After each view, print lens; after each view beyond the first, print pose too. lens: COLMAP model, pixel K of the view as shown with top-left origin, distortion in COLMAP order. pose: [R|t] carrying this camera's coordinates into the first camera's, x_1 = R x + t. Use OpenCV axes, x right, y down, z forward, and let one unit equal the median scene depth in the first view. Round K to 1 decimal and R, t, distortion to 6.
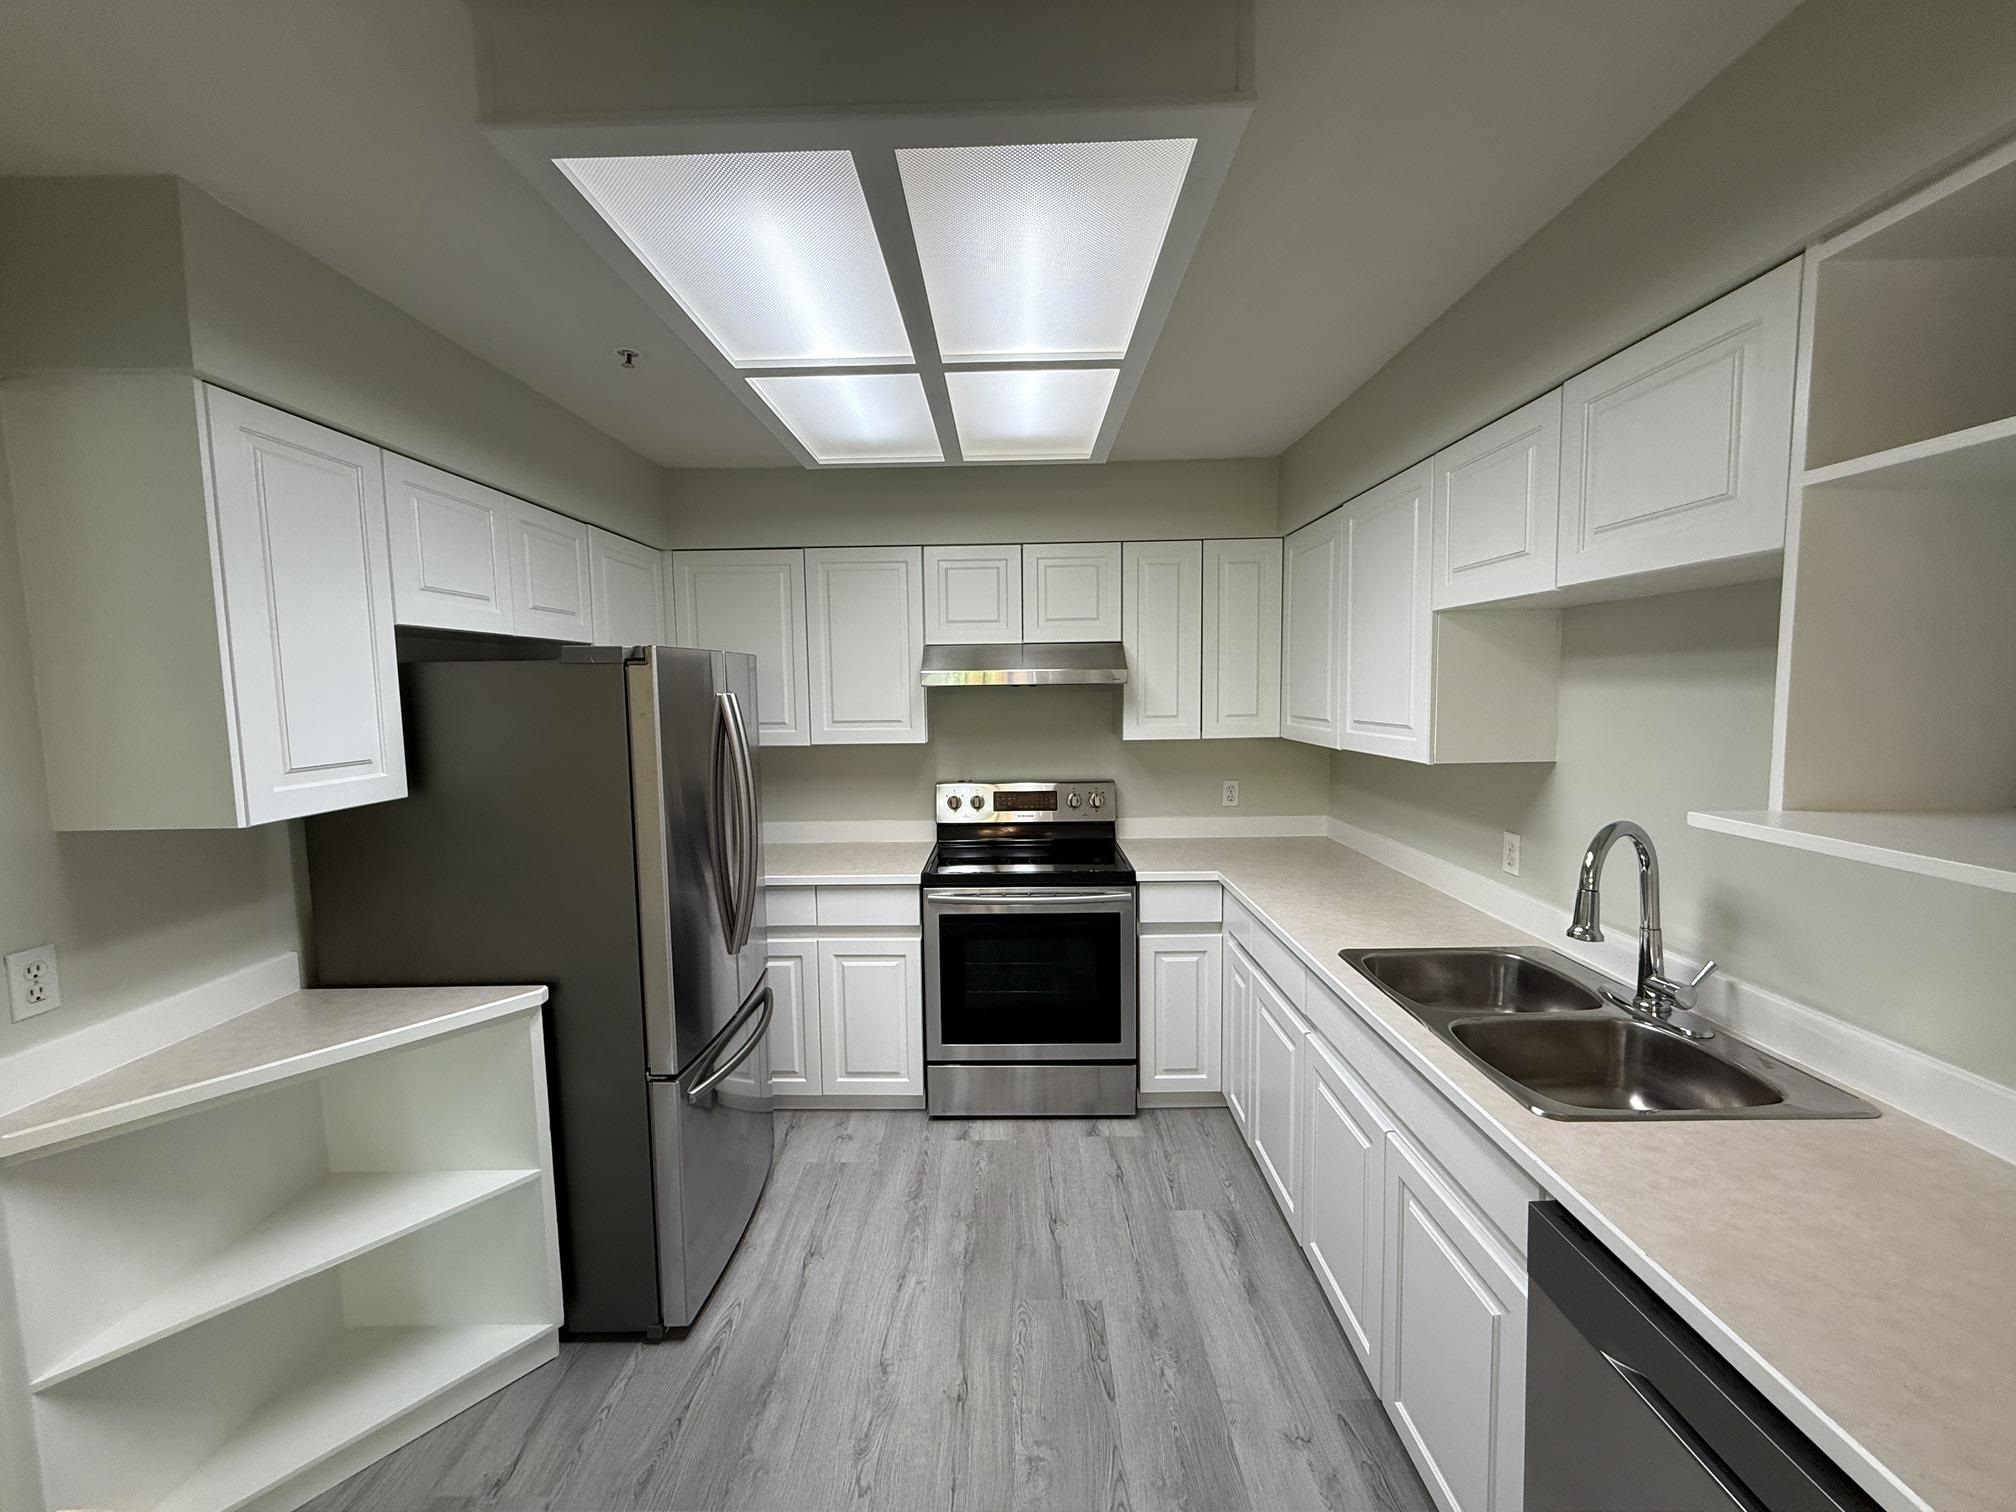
lens RADIAL K [[801.1, 0, 1000.3], [0, 801.1, 758.4], [0, 0, 1]] dist [0.000674, -0.000607]
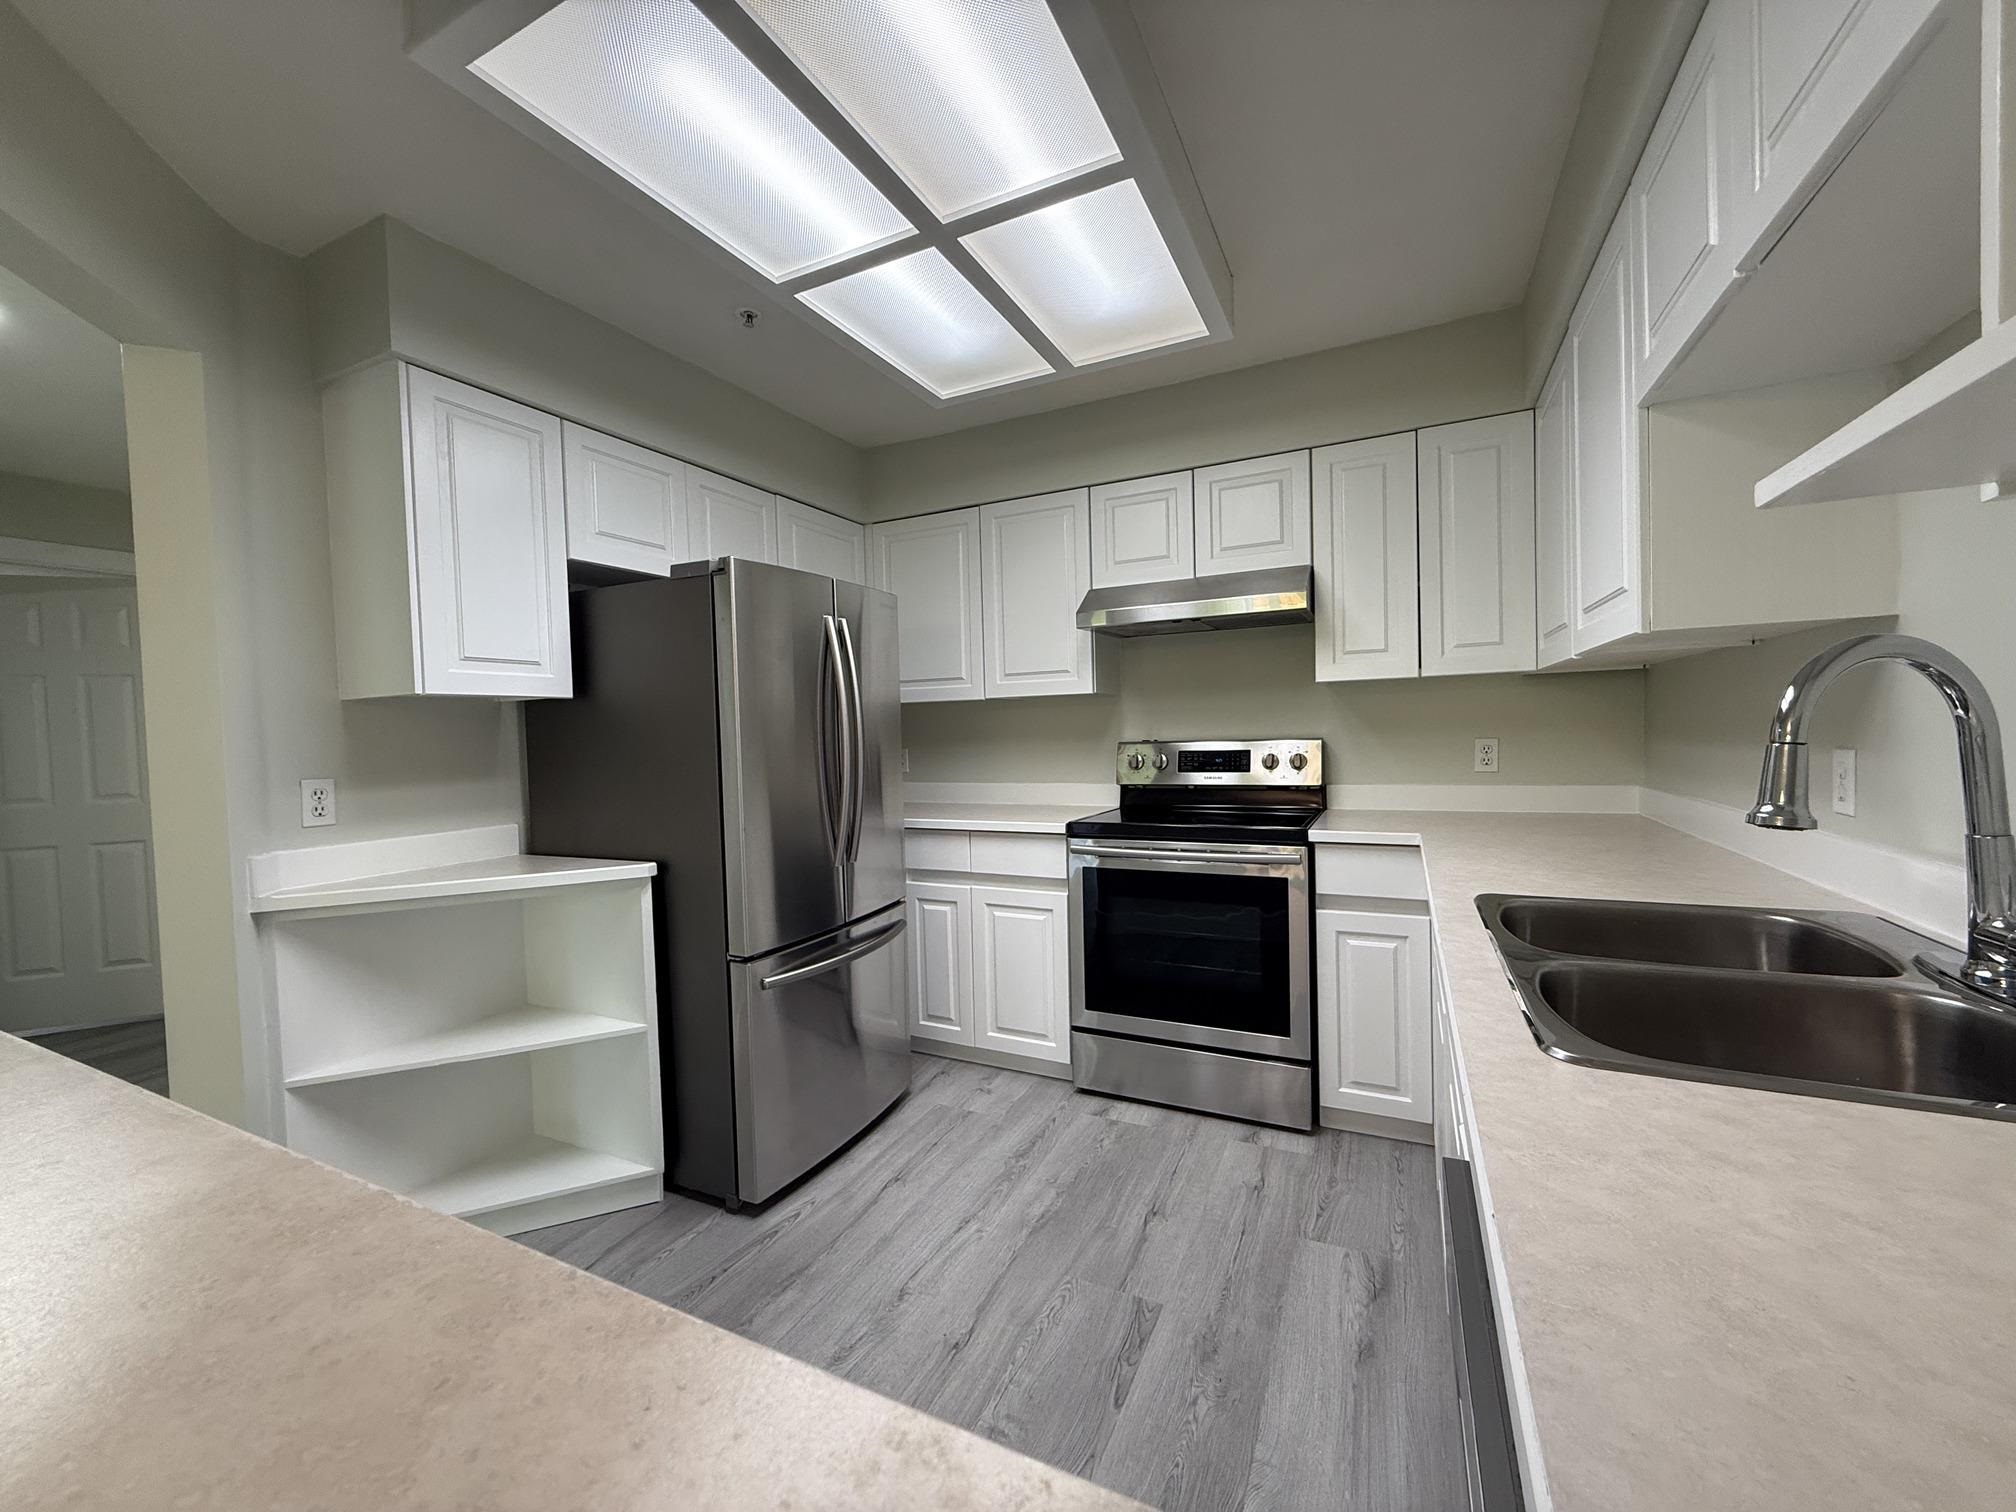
lens RADIAL K [[801.1, 0, 998.3], [0, 801.1, 757.7], [0, 0, 1]] dist [0.000674, -0.000607]
pose [[0.901673, 0.004237, -0.432398, 0.362893], [-0.024572, 0.998838, -0.041453, 0.166451], [0.431720, 0.048002, 0.900730, 0.169714]]
